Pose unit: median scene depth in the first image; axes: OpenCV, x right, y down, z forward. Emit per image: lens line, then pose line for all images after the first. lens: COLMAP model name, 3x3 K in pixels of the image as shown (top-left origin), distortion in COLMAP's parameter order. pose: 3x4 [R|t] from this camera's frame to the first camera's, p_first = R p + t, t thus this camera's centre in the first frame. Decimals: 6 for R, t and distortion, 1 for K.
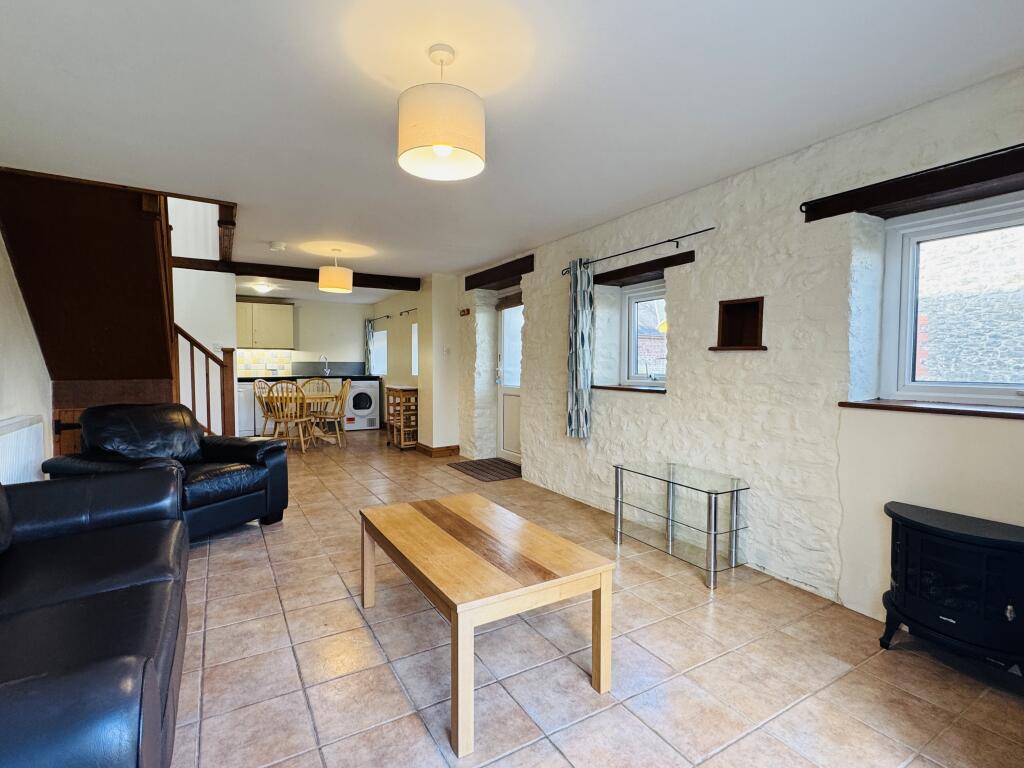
lens RADIAL K [[493.3, 0, 511.2], [0, 493.3, 385.0], [0, 0, 1]] dist [-0.003778, -0.000844]
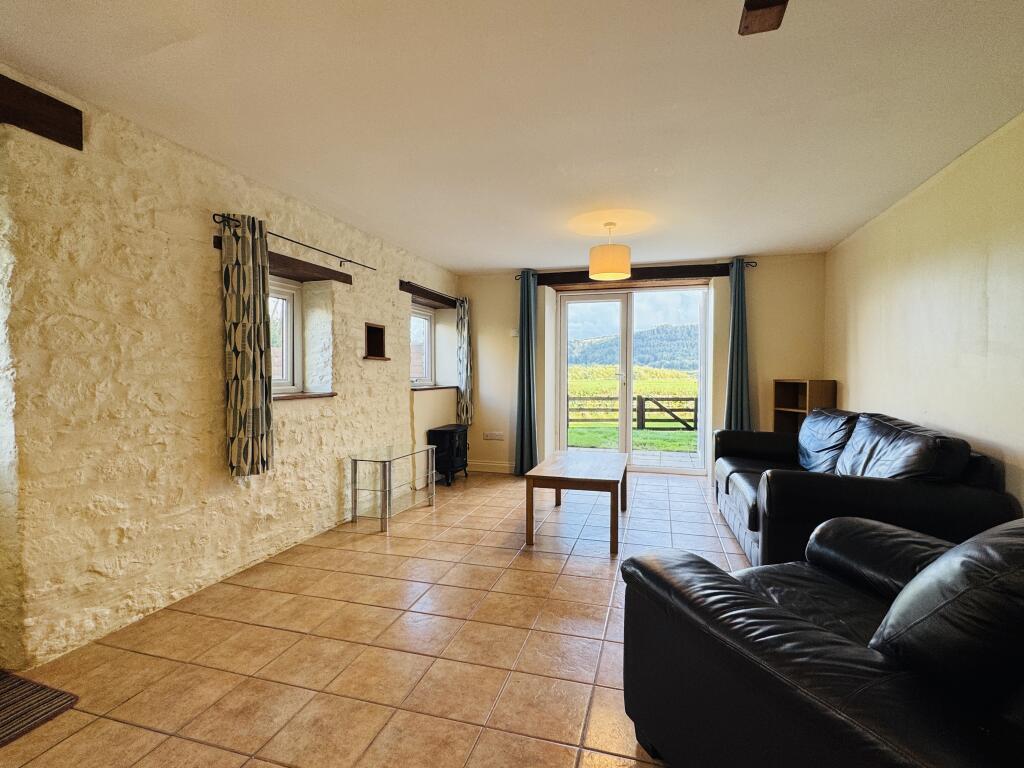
lens RADIAL K [[493.3, 0, 510.8], [0, 493.3, 381.9], [0, 0, 1]] dist [-0.003778, -0.000844]
pose [[-0.674544, -0.021351, 0.737926, -0.661833], [0.025027, 0.998346, 0.051762, -0.053624], [-0.737810, 0.053384, -0.672894, 1.280805]]
